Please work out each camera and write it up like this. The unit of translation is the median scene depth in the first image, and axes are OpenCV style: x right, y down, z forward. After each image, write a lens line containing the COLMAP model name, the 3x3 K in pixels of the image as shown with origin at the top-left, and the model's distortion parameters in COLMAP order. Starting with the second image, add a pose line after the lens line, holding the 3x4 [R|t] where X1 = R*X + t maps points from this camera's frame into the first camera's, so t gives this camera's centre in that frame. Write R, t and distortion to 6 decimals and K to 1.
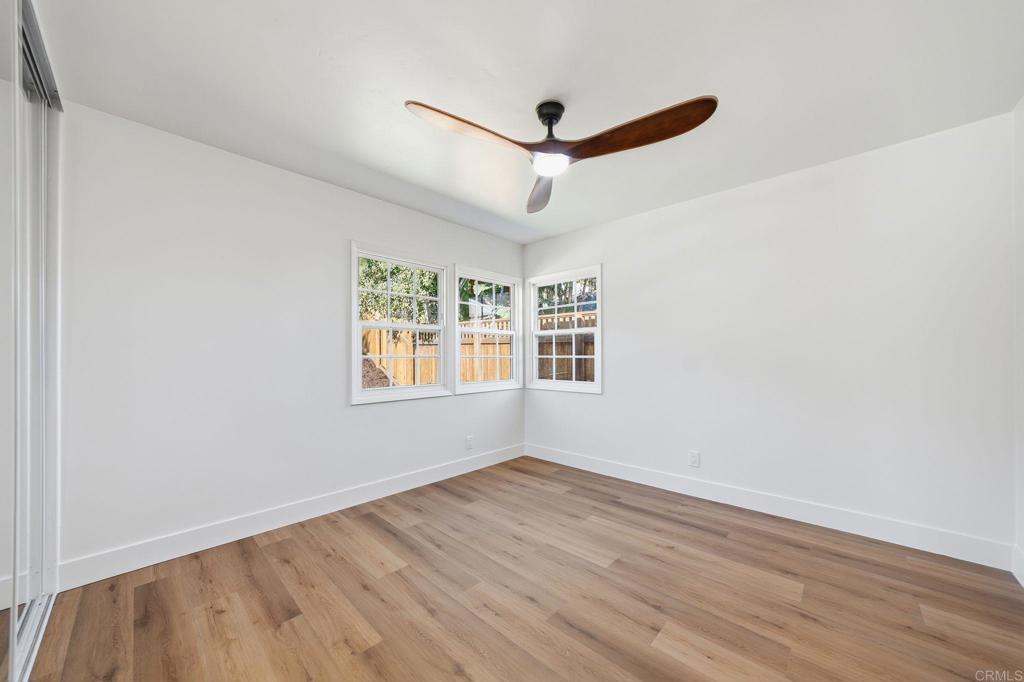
lens RADIAL K [[363.8, 0, 507.7], [0, 363.8, 352.6], [0, 0, 1]] dist [-0.000255, 0.000149]
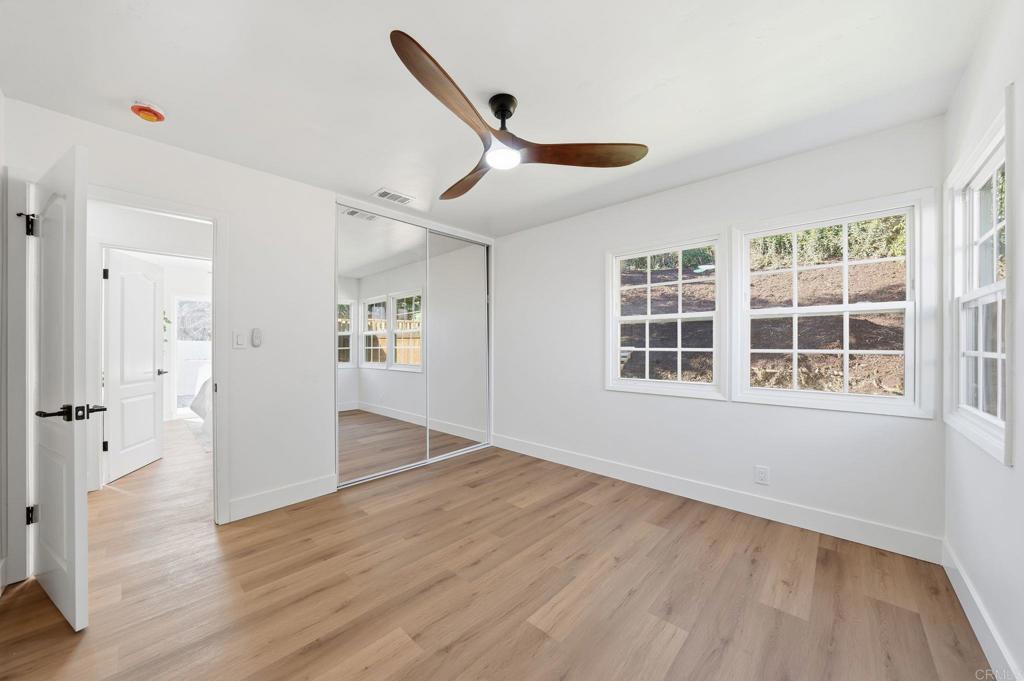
lens RADIAL K [[363.8, 0, 507.7], [0, 363.8, 352.1], [0, 0, 1]] dist [-0.000255, 0.000149]
pose [[0.021643, 0.015781, -0.999641, 0.868548], [0.007339, 0.999846, 0.015943, 0.003961], [0.999739, -0.007682, 0.021524, 0.789886]]
